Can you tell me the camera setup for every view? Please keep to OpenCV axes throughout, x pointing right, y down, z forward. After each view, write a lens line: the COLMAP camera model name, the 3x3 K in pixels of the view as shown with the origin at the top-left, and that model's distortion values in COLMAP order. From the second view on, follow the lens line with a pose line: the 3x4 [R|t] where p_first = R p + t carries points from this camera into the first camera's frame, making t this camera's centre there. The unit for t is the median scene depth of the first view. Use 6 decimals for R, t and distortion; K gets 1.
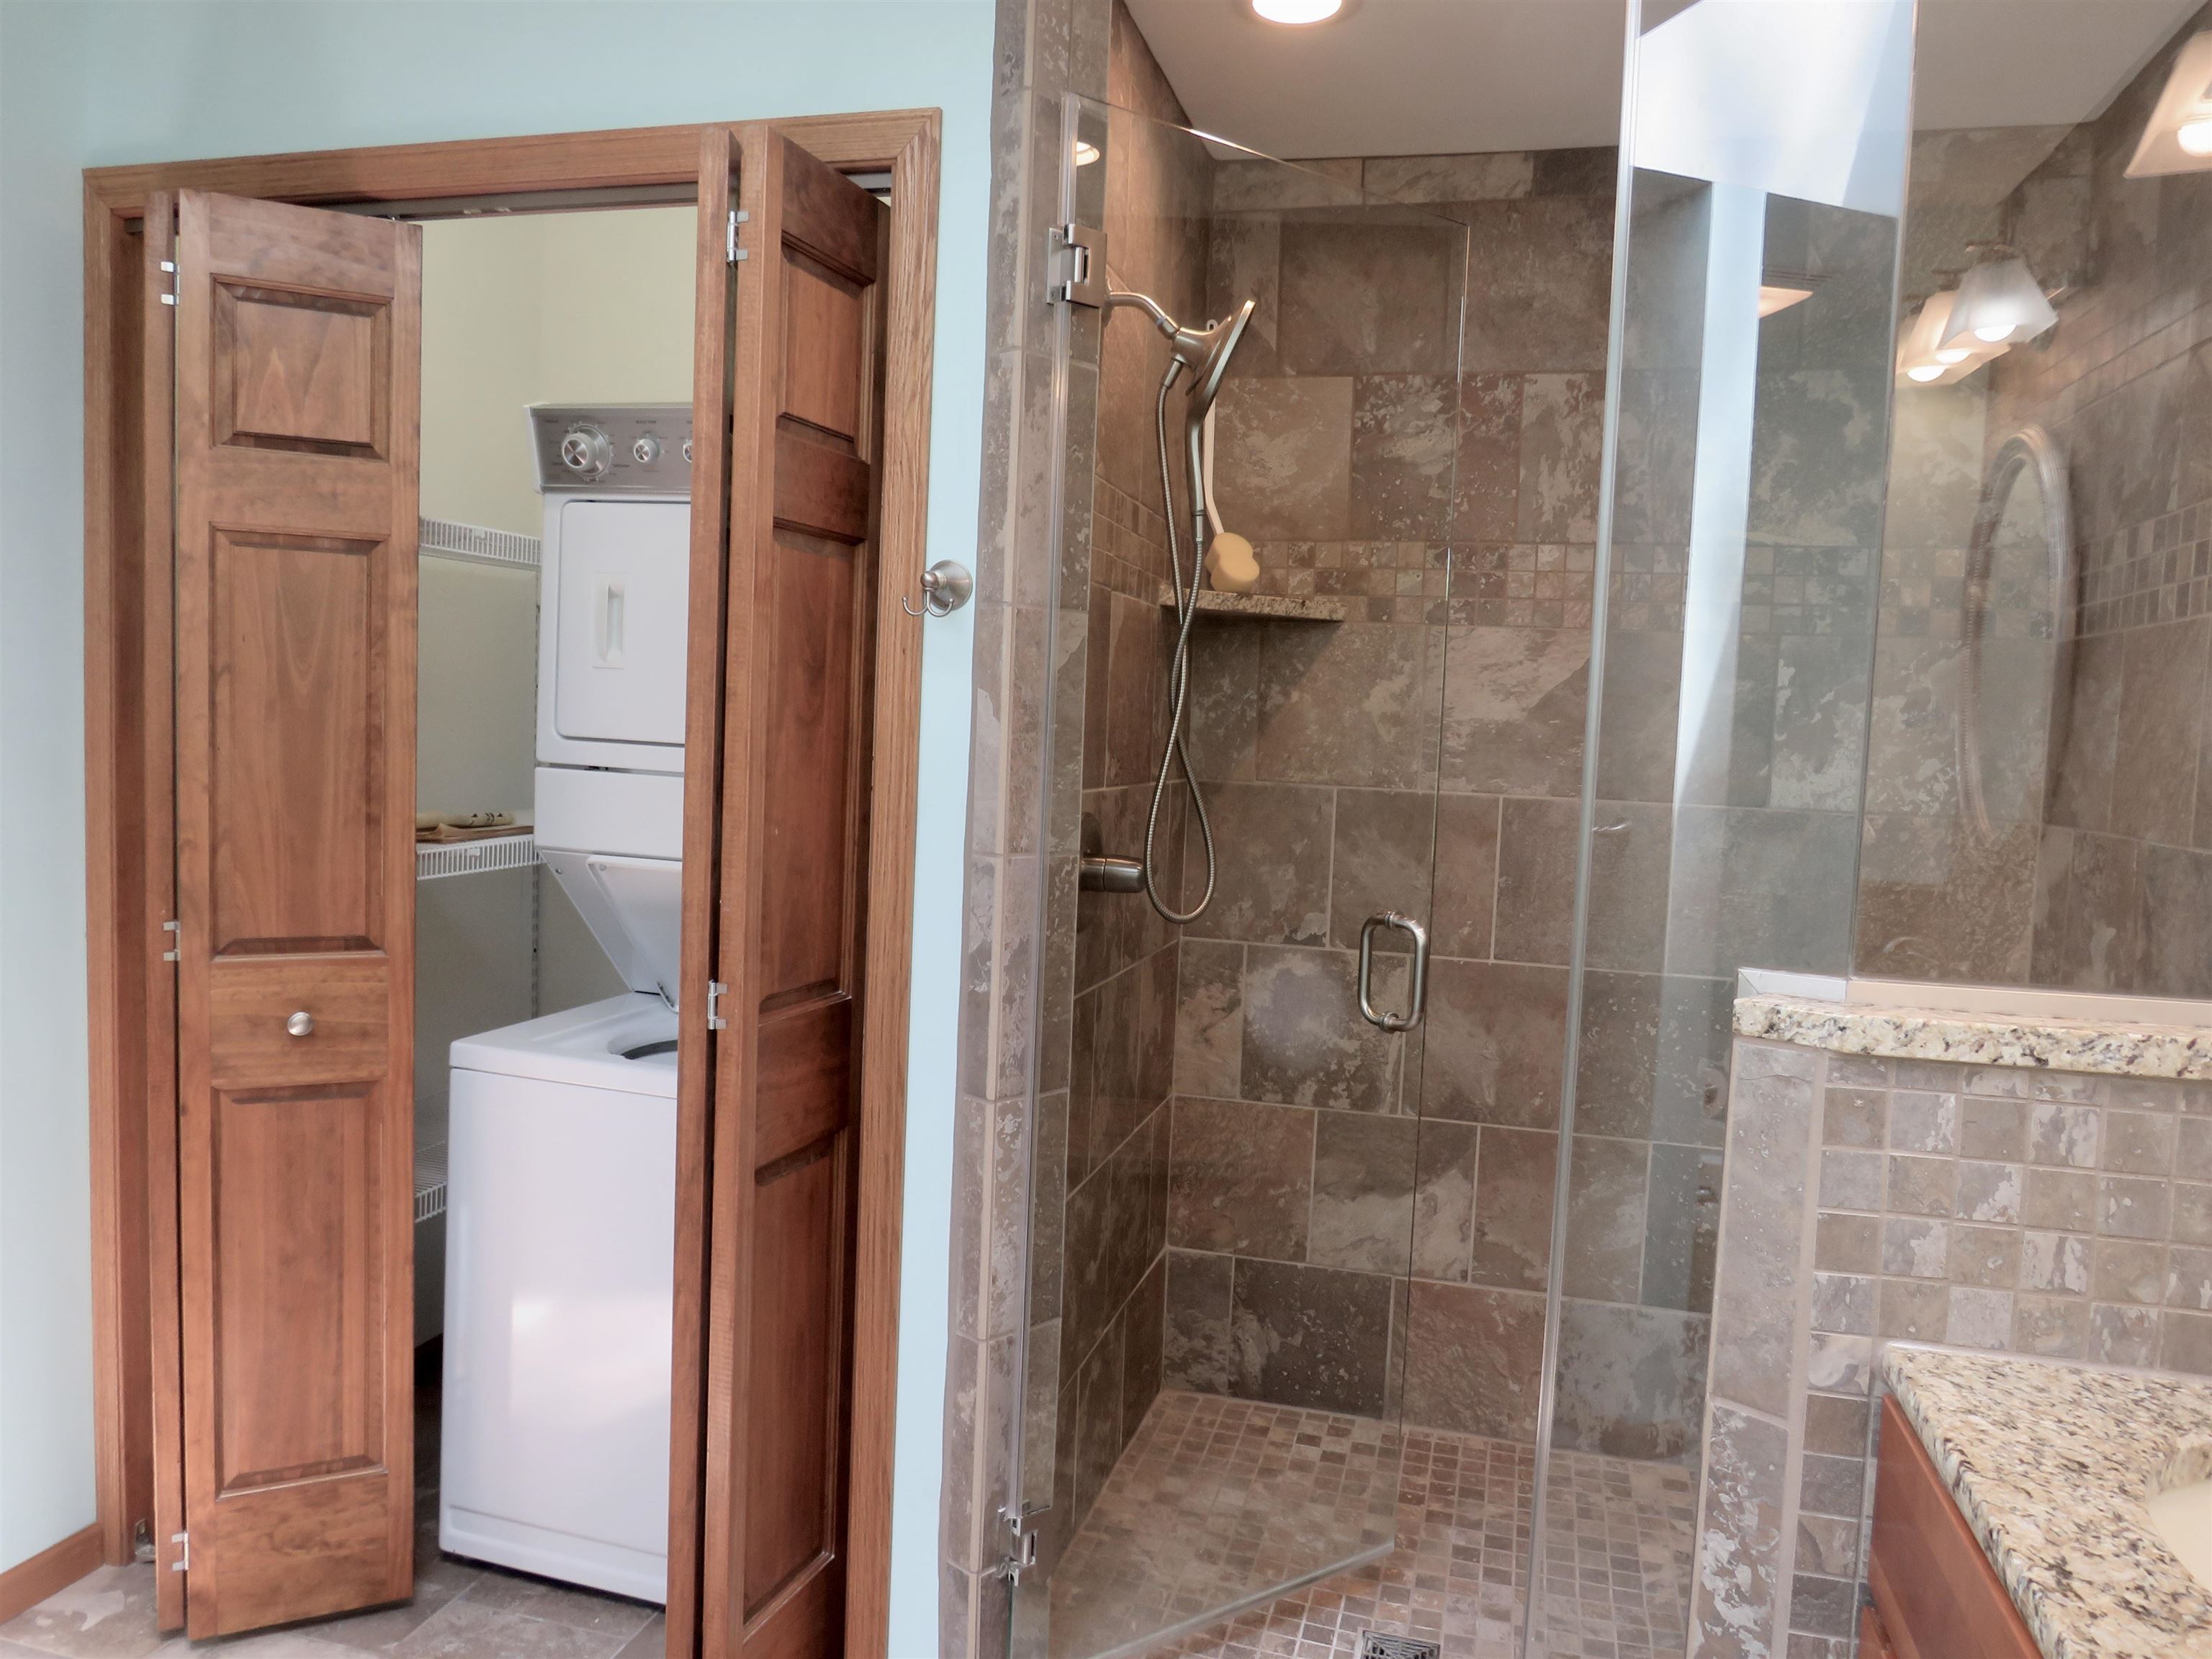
lens RADIAL K [[1575.9, 0, 1097.5], [0, 1575.9, 833.0], [0, 0, 1]] dist [-0.031910, 0.010258]
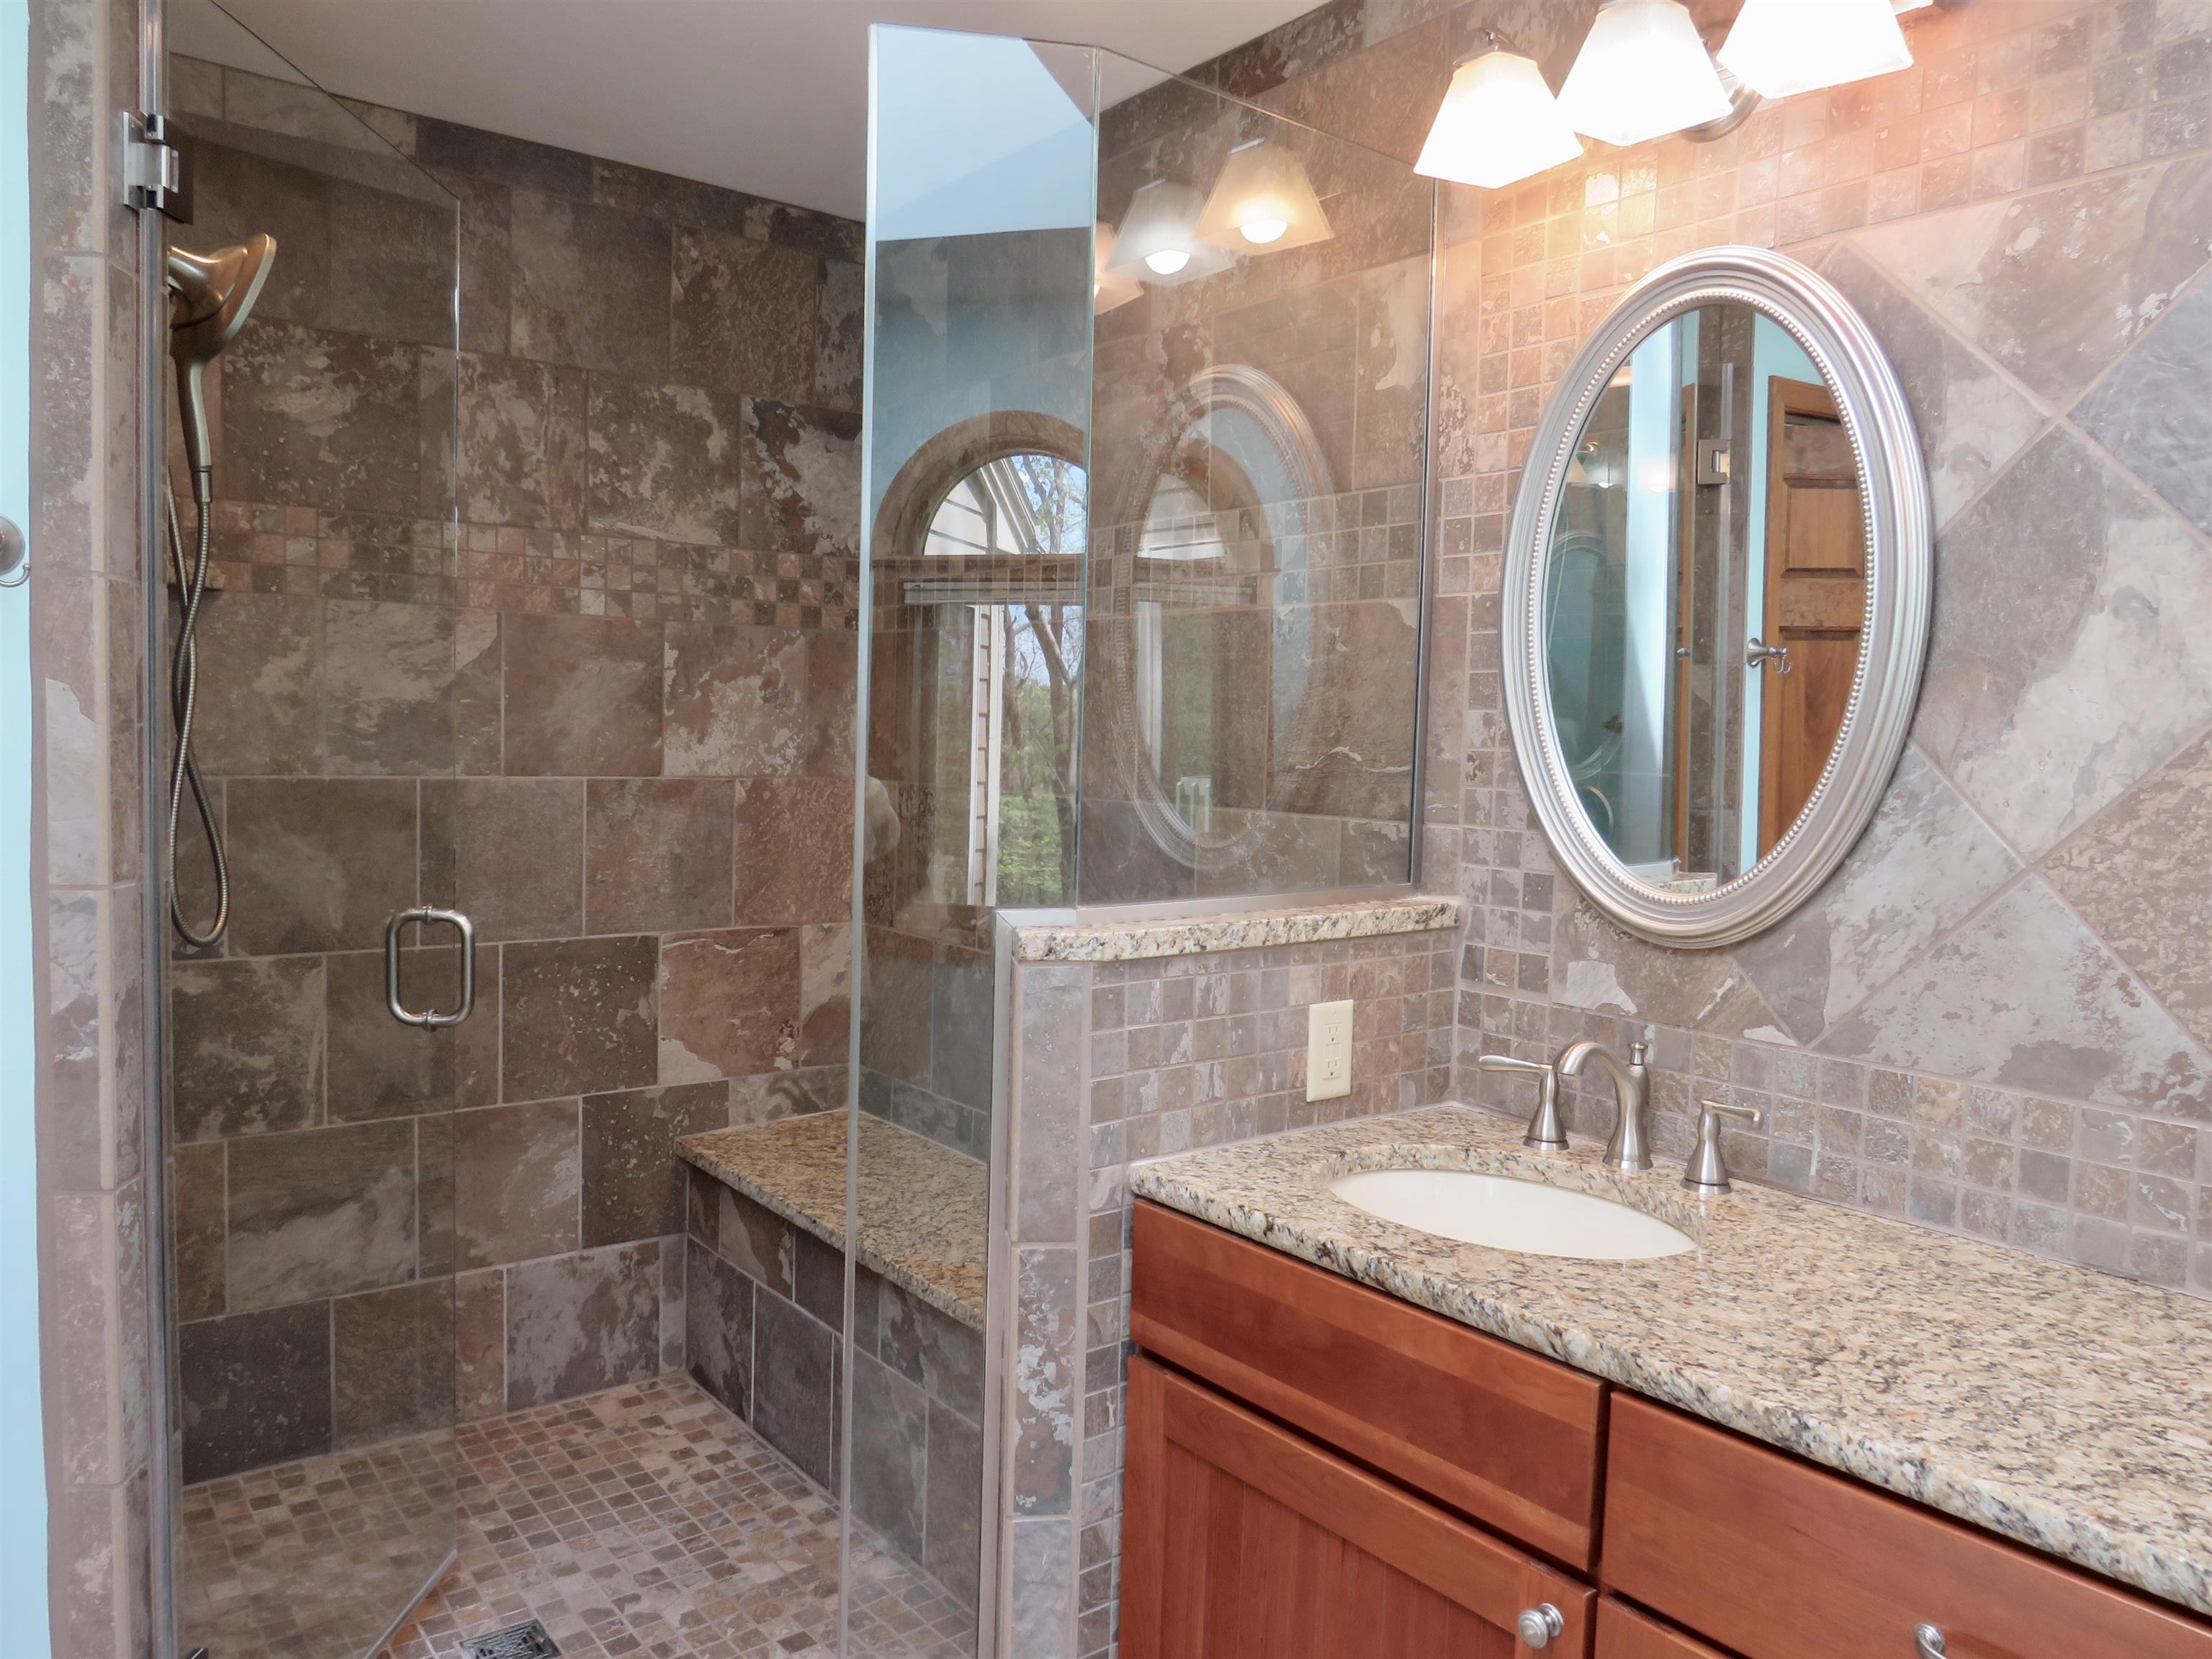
lens RADIAL K [[1575.9, 0, 1097.5], [0, 1575.9, 838.6], [0, 0, 1]] dist [-0.031910, 0.010258]
pose [[0.599923, -0.079733, 0.796074, -0.286106], [0.053824, 0.996790, 0.059275, -0.022339], [-0.798245, 0.007288, 0.602289, 0.084187]]
